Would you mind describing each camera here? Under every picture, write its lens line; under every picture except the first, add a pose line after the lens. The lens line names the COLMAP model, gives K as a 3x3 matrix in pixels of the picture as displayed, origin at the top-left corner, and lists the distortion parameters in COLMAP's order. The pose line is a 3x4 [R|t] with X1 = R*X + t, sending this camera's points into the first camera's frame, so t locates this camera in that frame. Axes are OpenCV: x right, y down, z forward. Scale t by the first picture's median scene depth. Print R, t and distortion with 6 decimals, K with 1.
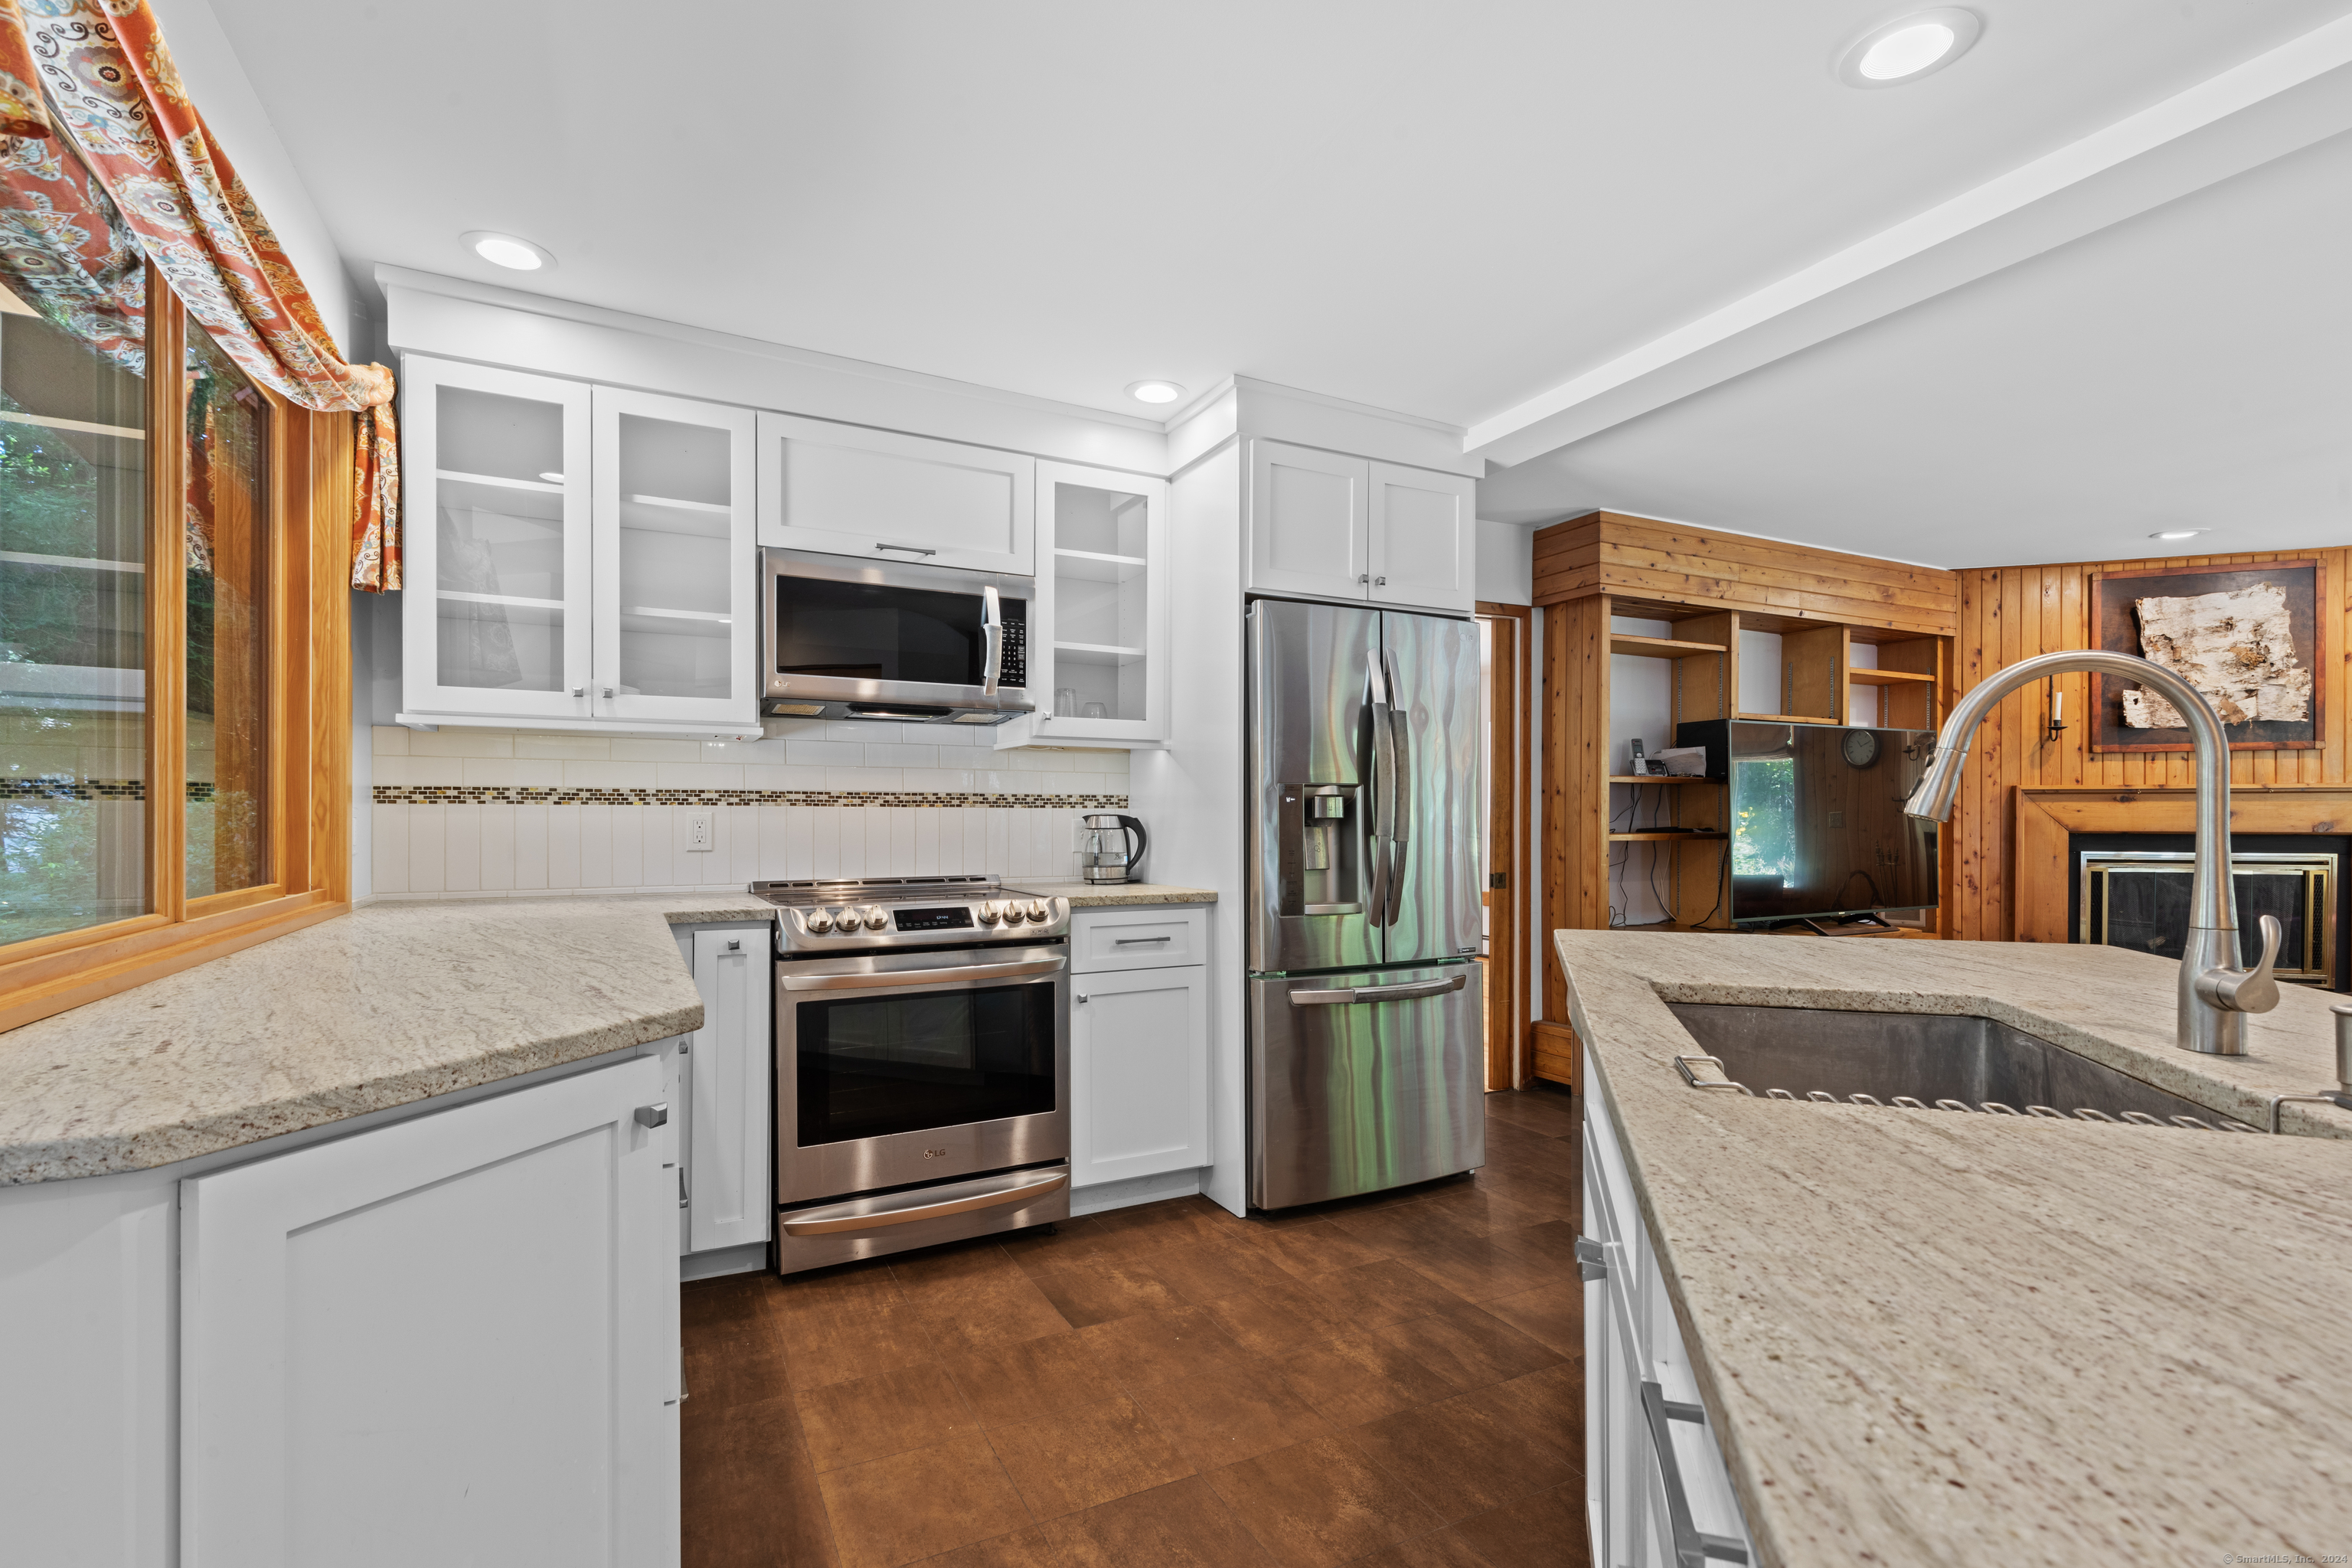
lens RADIAL K [[1074.7, 0, 1170.9], [0, 1074.7, 824.2], [0, 0, 1]] dist [0.005627, -0.000287]
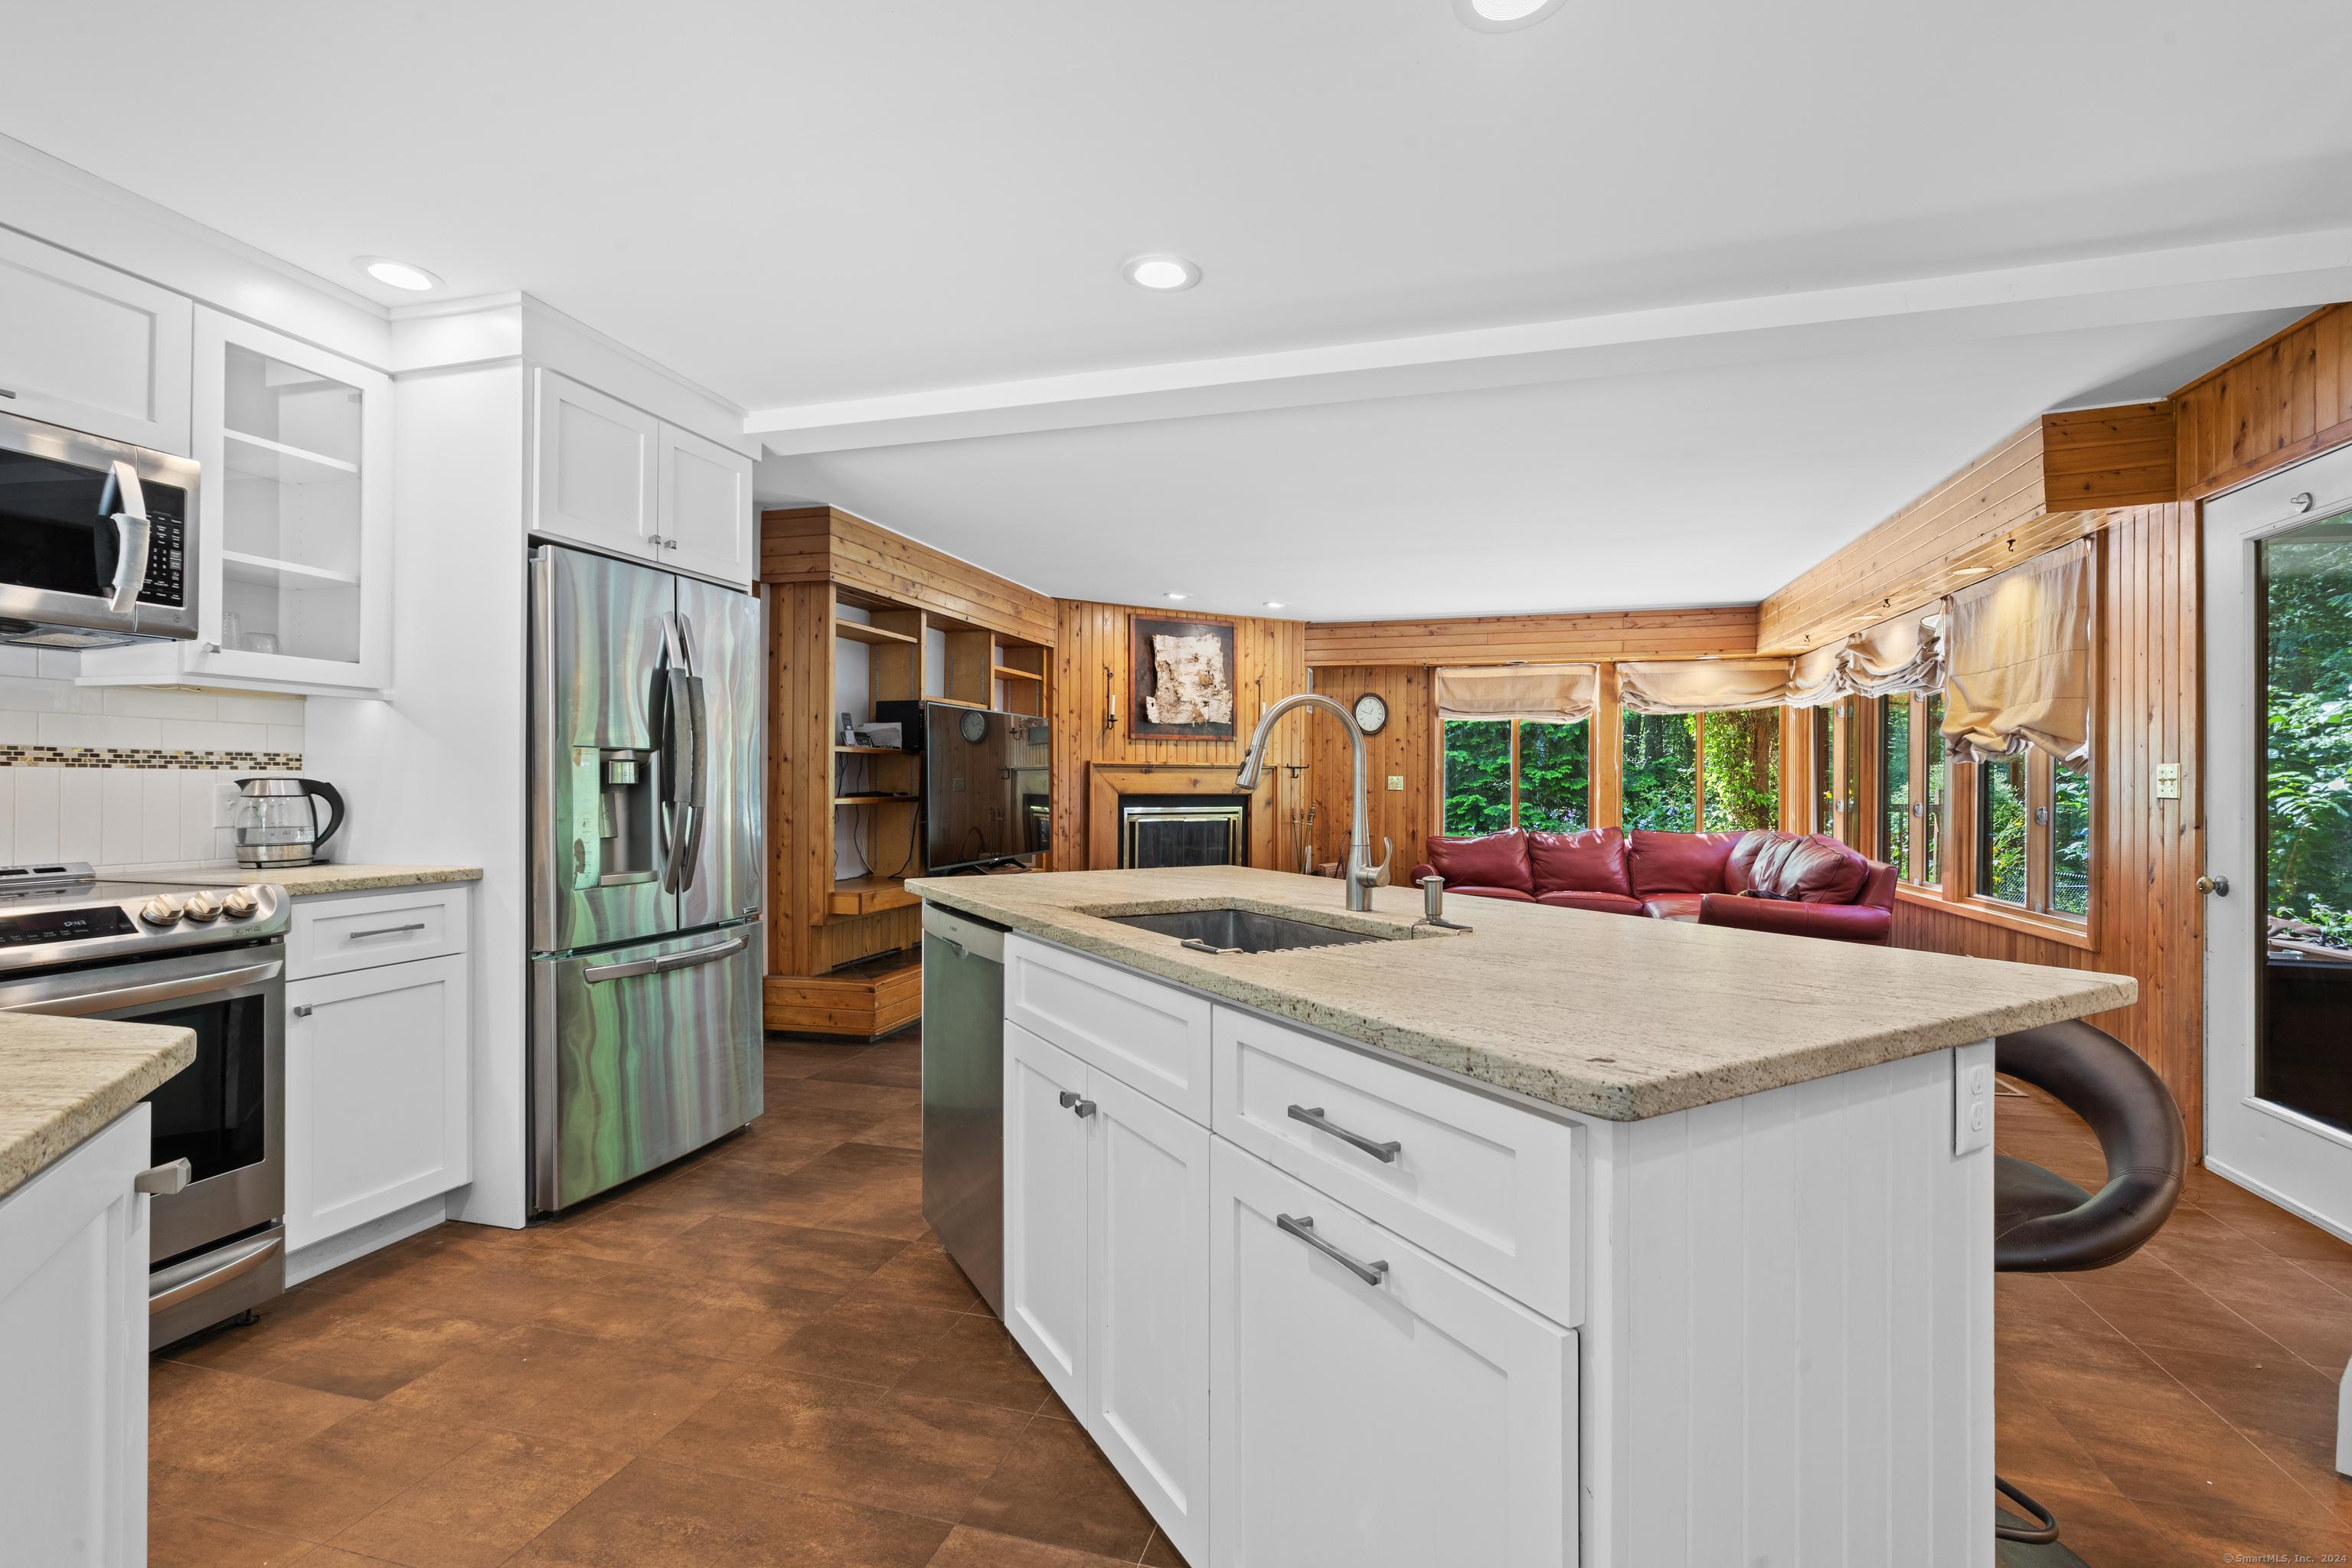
lens RADIAL K [[1057.9, 0, 1192.7], [0, 1057.9, 784.2], [0, 0, 1]] dist [0.006313, 0.000057]
pose [[0.674970, 0.002154, 0.737842, -0.191538], [0.000412, 0.999994, -0.003296, -0.001762], [-0.737845, 0.002529, 0.674966, -0.012489]]
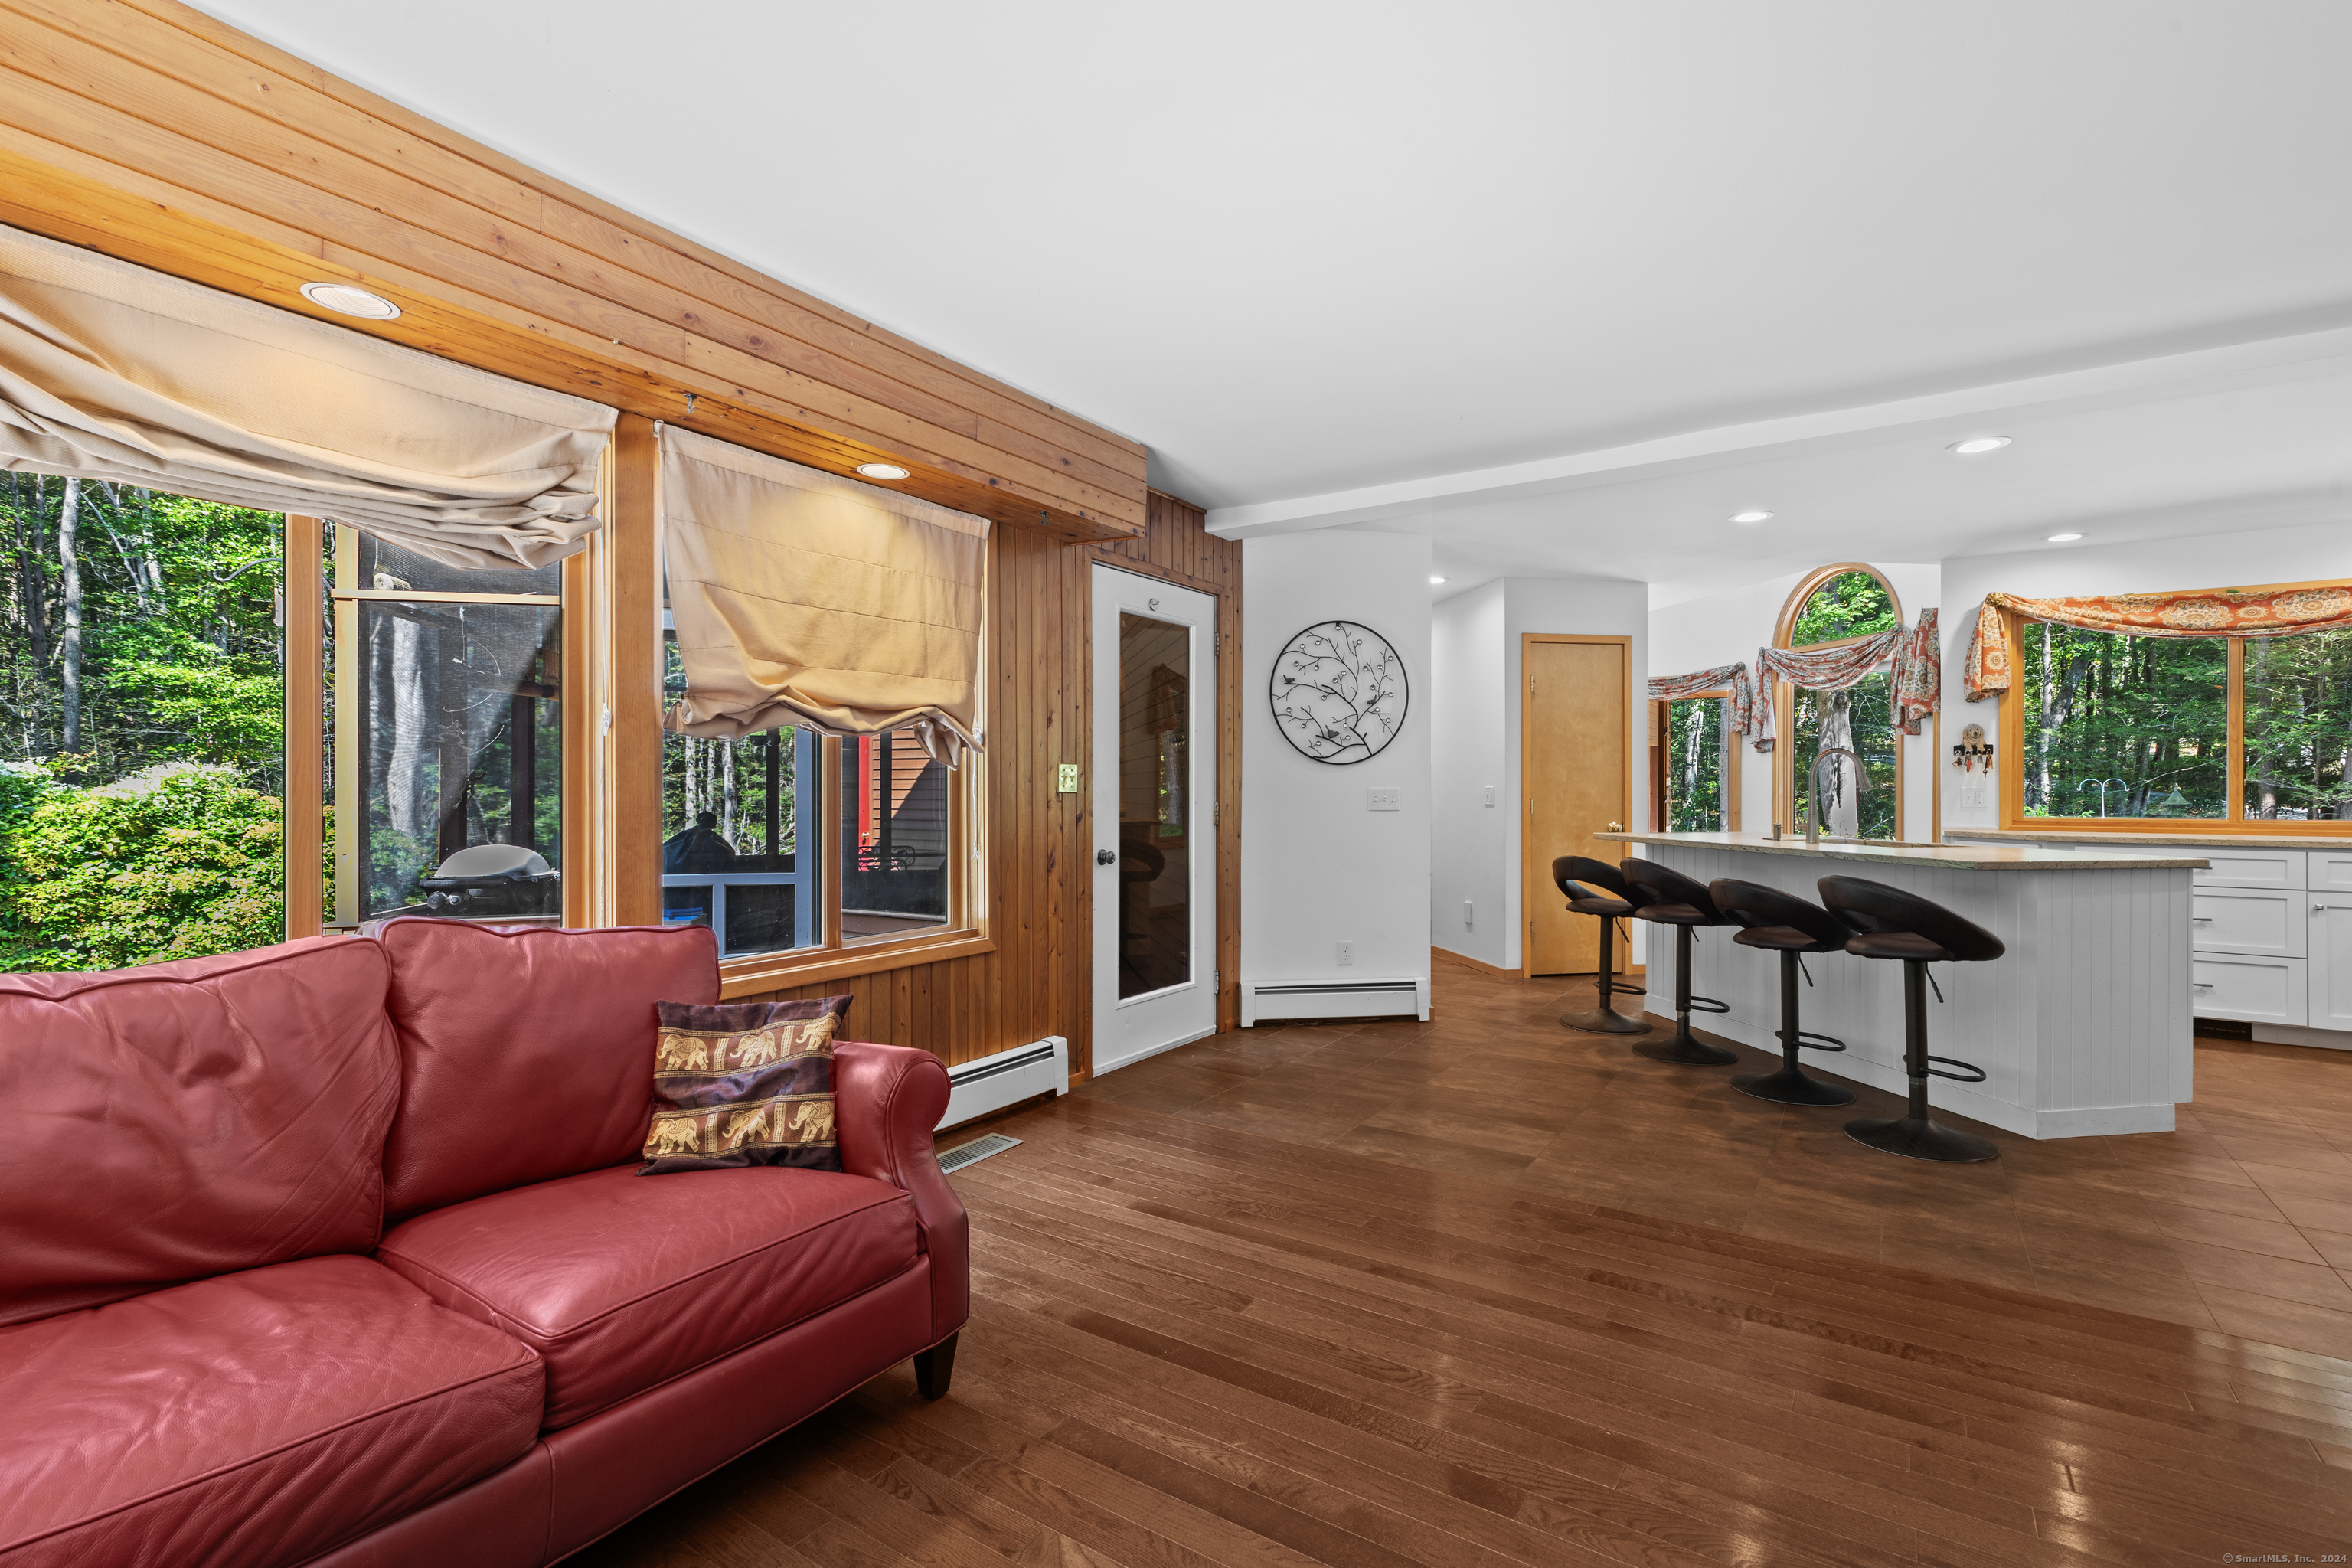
lens RADIAL K [[1057.9, 0, 1192.7], [0, 1057.9, 784.2], [0, 0, 1]] dist [0.006313, 0.000057]
pose [[-0.870222, -0.006280, -0.492621, 1.631016], [-0.007103, 0.999975, -0.000200, -0.000598], [0.492609, 0.003325, -0.870244, 1.085794]]
